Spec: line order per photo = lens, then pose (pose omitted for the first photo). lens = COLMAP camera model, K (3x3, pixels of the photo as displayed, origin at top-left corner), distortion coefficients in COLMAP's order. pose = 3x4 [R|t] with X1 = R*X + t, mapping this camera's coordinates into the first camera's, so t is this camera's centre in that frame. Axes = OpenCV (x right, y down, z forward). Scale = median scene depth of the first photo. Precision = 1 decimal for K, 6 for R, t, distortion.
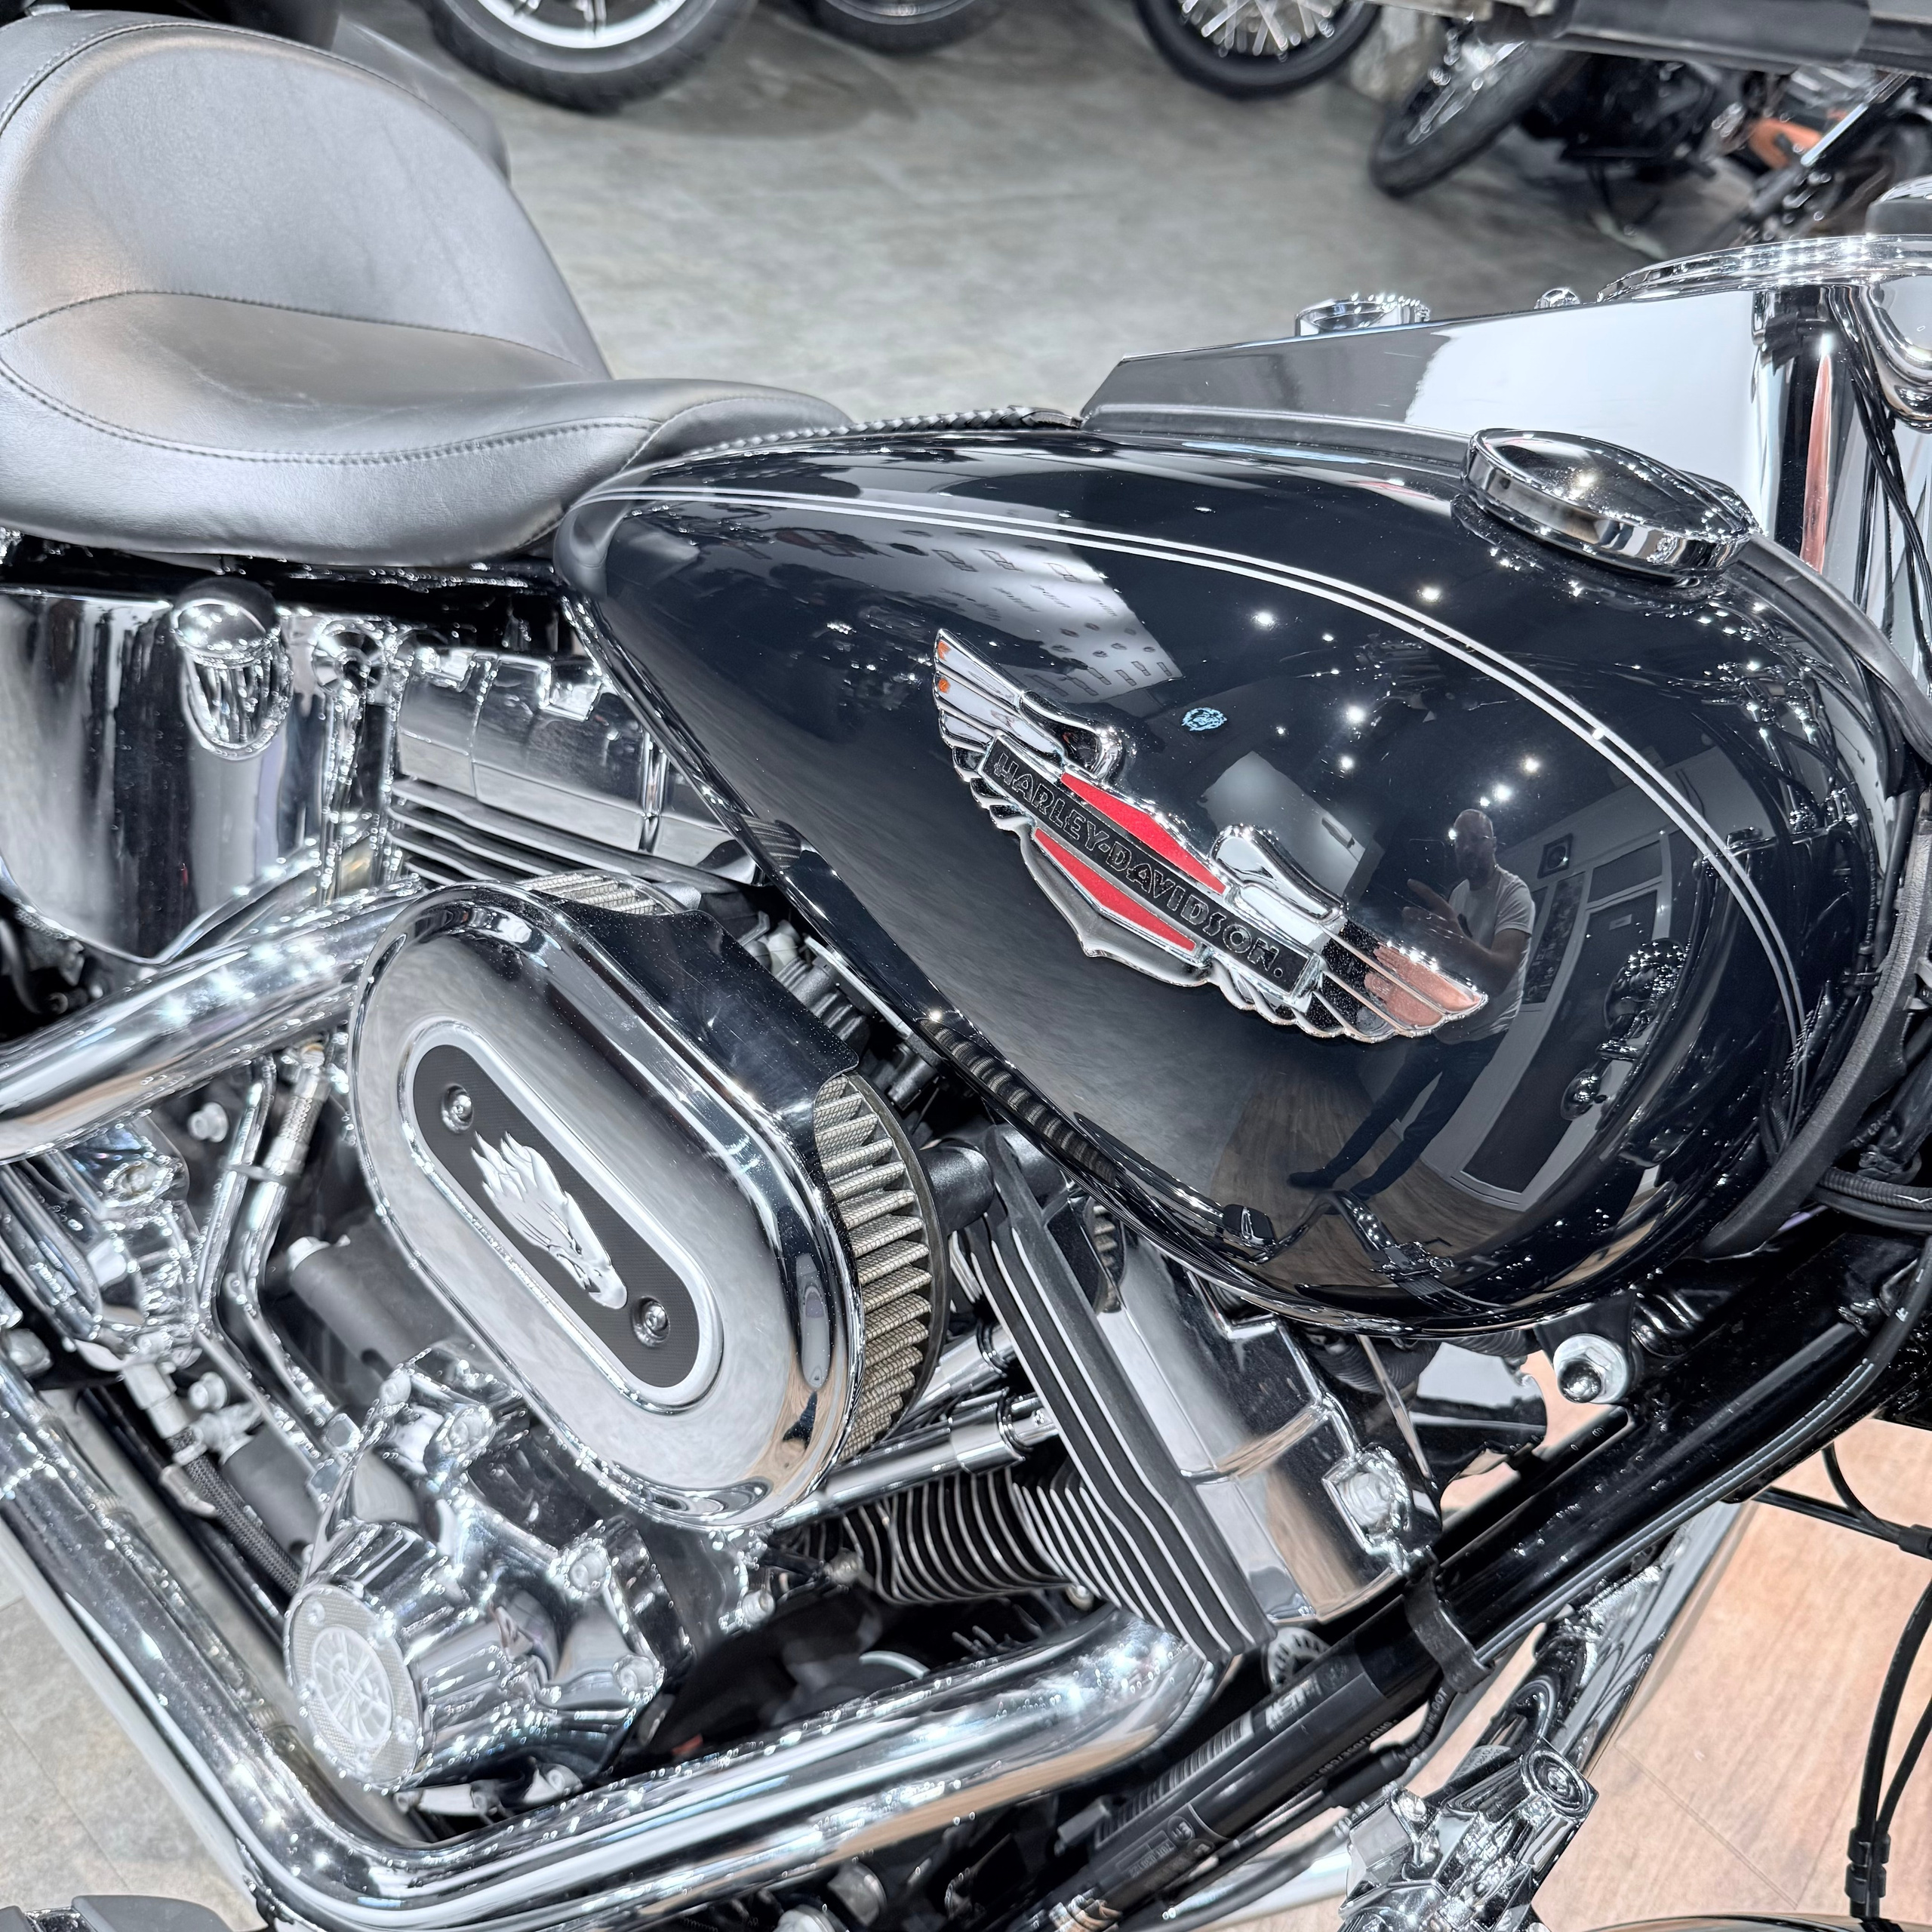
lens RADIAL K [[1814.6, 0, 962.4], [0, 1814.6, 957.9], [0, 0, 1]] dist [0.082984, -0.152878]
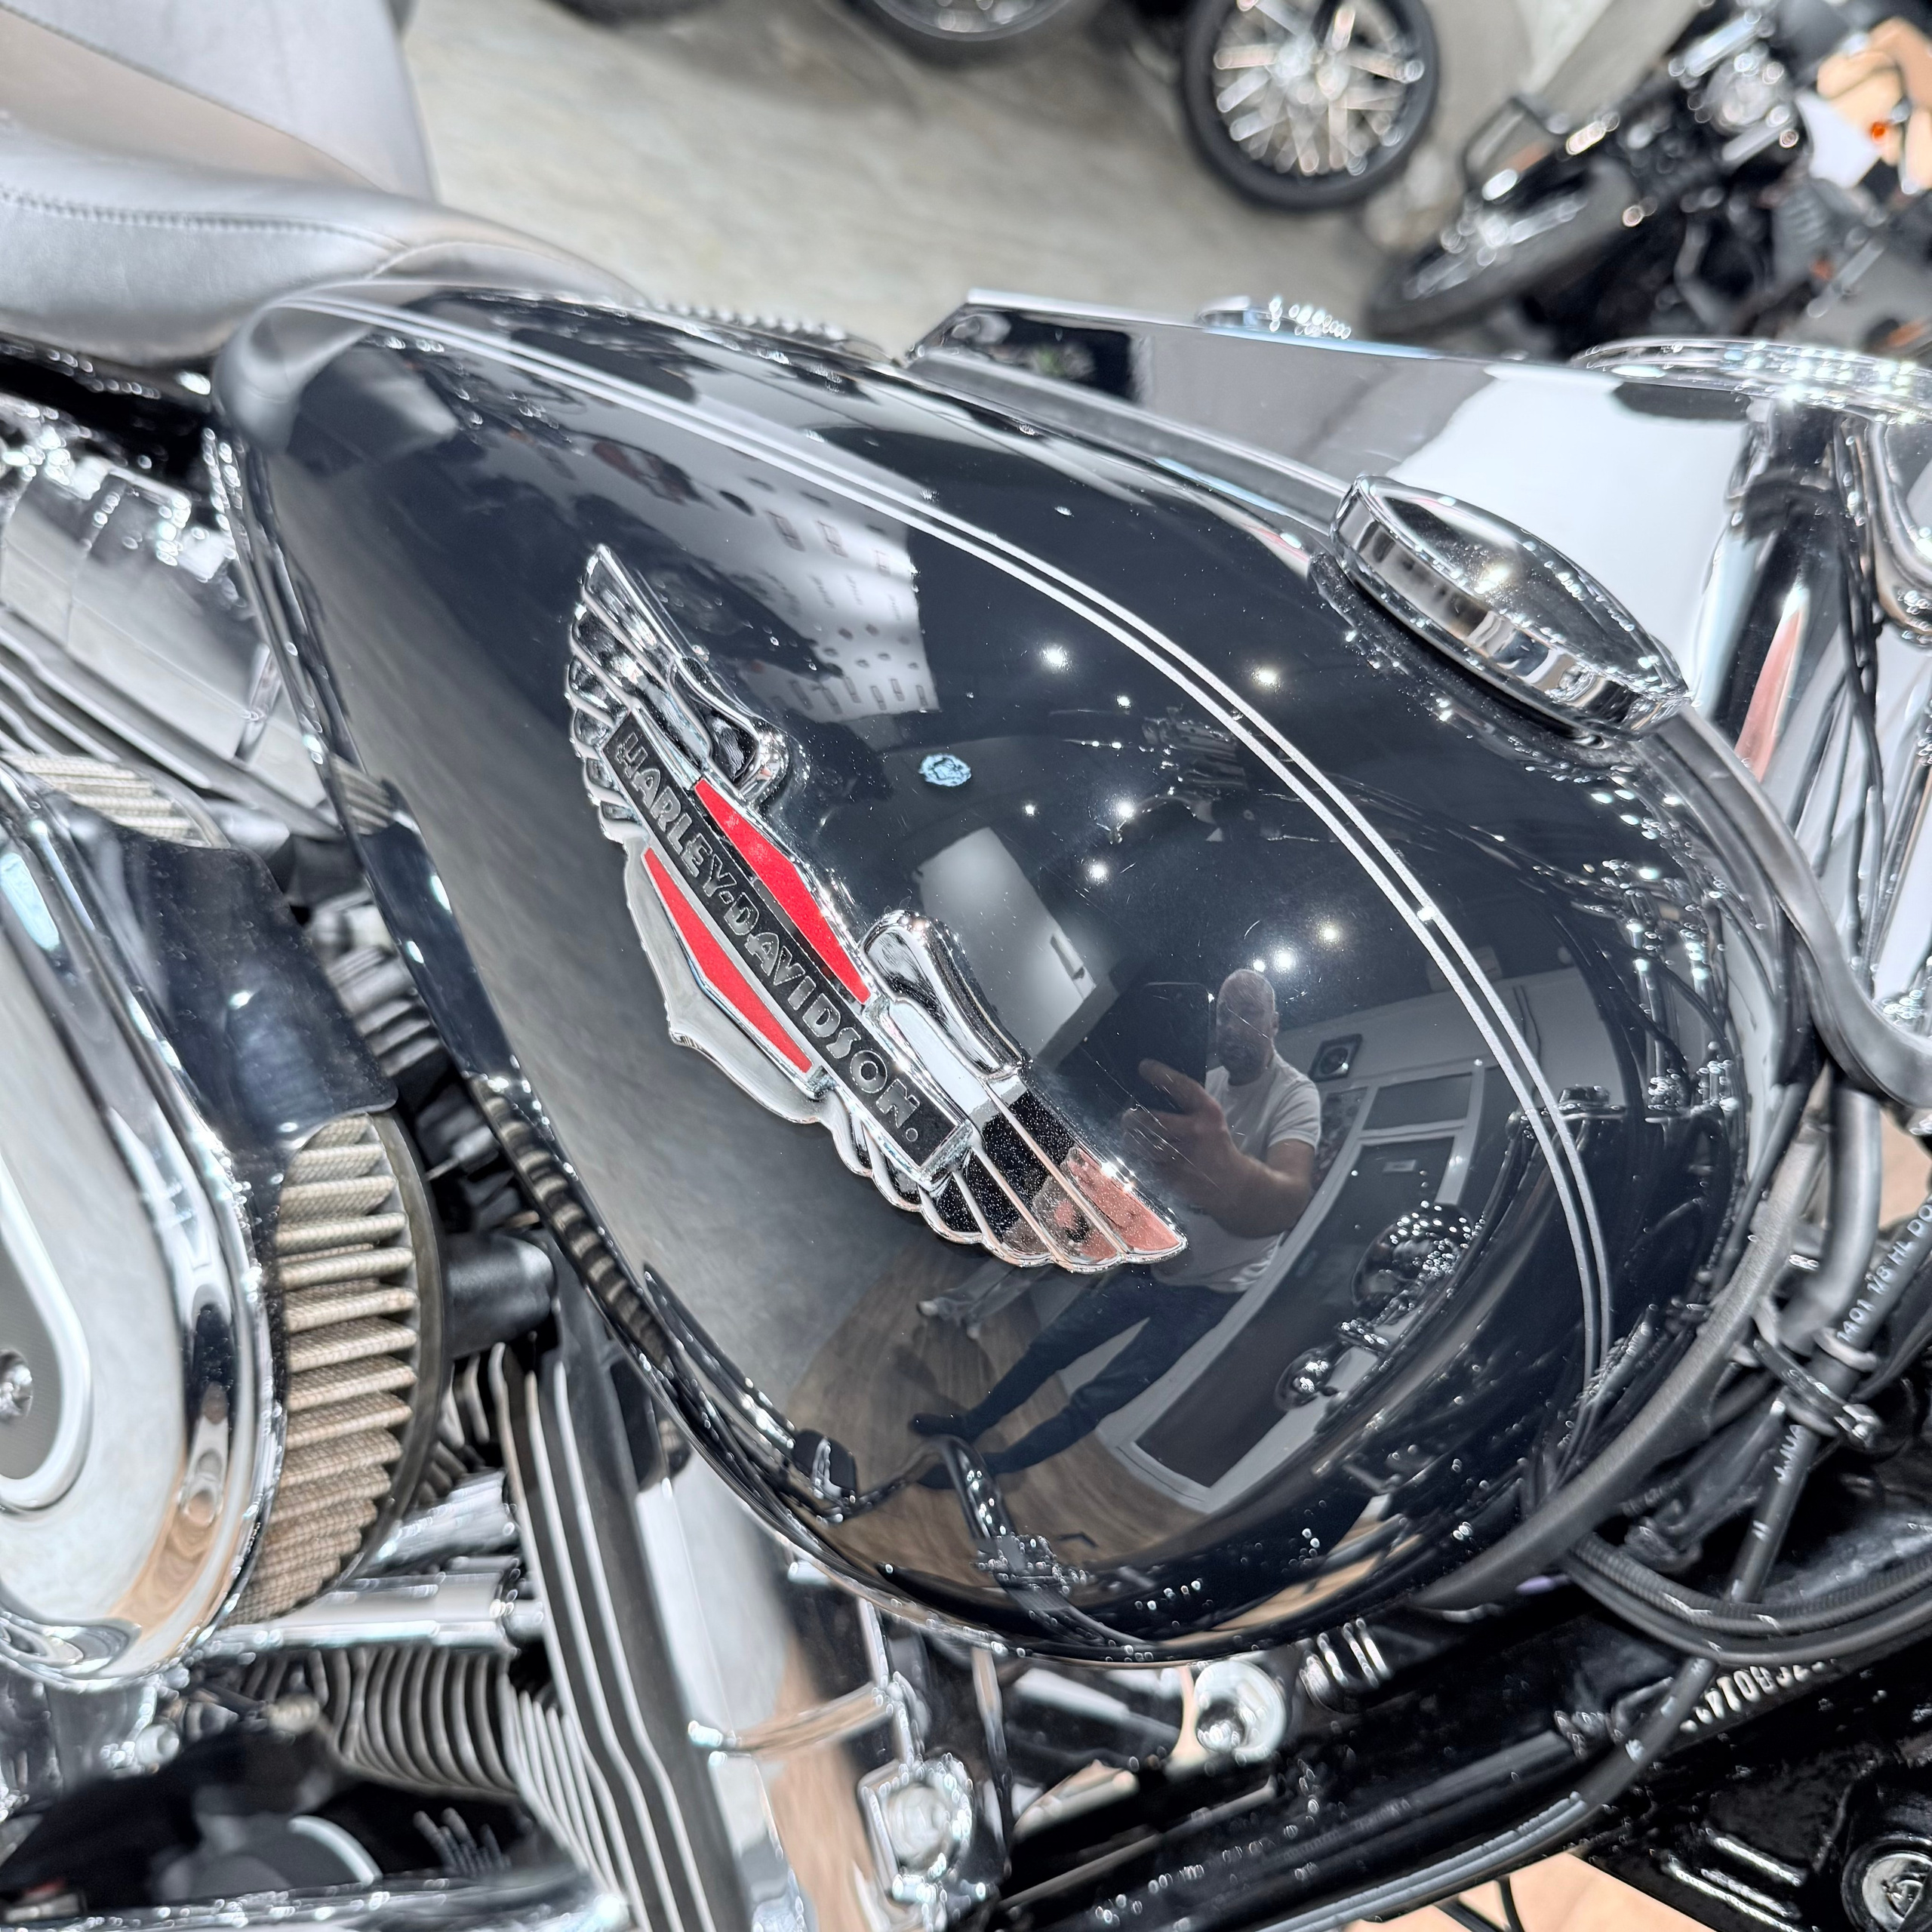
lens RADIAL K [[1814.6, 0, 962.4], [0, 1814.6, 957.9], [0, 0, 1]] dist [0.082984, -0.152878]
pose [[0.967523, 0.238810, 0.082876, 0.103109], [-0.236673, 0.970964, -0.034867, -0.032438], [-0.088796, 0.014121, 0.995950, 0.270338]]
